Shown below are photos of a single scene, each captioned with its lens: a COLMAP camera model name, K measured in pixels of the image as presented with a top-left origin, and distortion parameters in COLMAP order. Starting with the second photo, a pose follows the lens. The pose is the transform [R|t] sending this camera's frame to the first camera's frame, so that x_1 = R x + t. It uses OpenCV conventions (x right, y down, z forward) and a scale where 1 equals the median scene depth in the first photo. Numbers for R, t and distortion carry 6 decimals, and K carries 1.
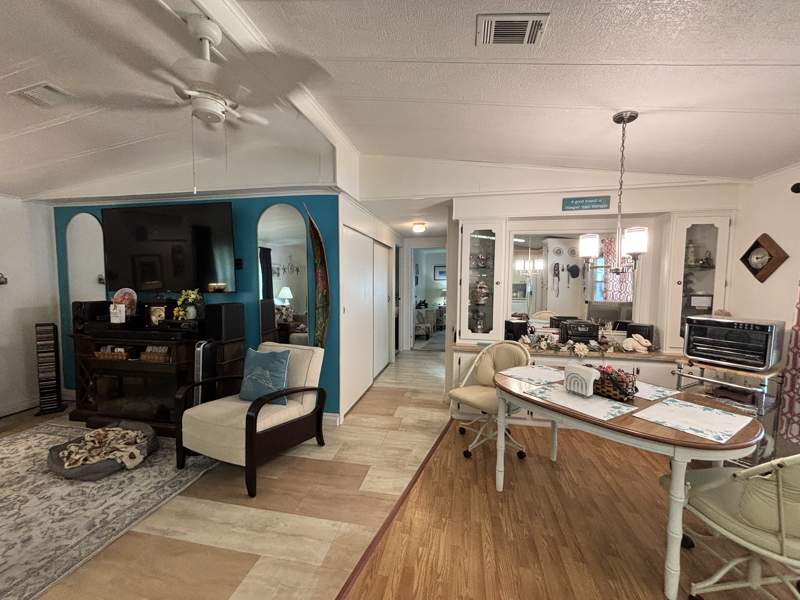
lens RADIAL K [[334.7, 0, 397.9], [0, 334.7, 297.8], [0, 0, 1]] dist [0.000276, -0.000016]
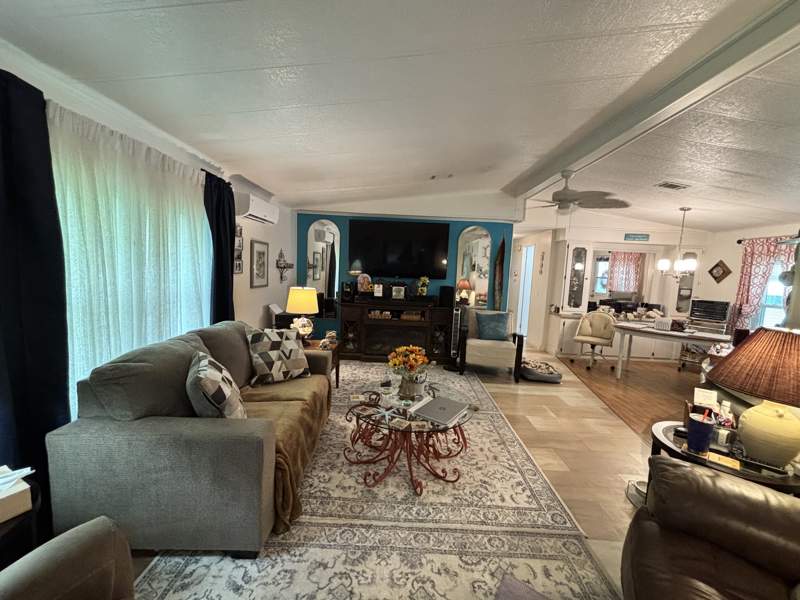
lens RADIAL K [[334.7, 0, 397.9], [0, 334.7, 297.8], [0, 0, 1]] dist [0.000276, -0.000016]
pose [[0.982183, 0.022594, 0.186566, -1.049517], [-0.028847, 0.999107, 0.030870, 0.030605], [-0.185702, -0.035701, 0.981957, -0.566378]]
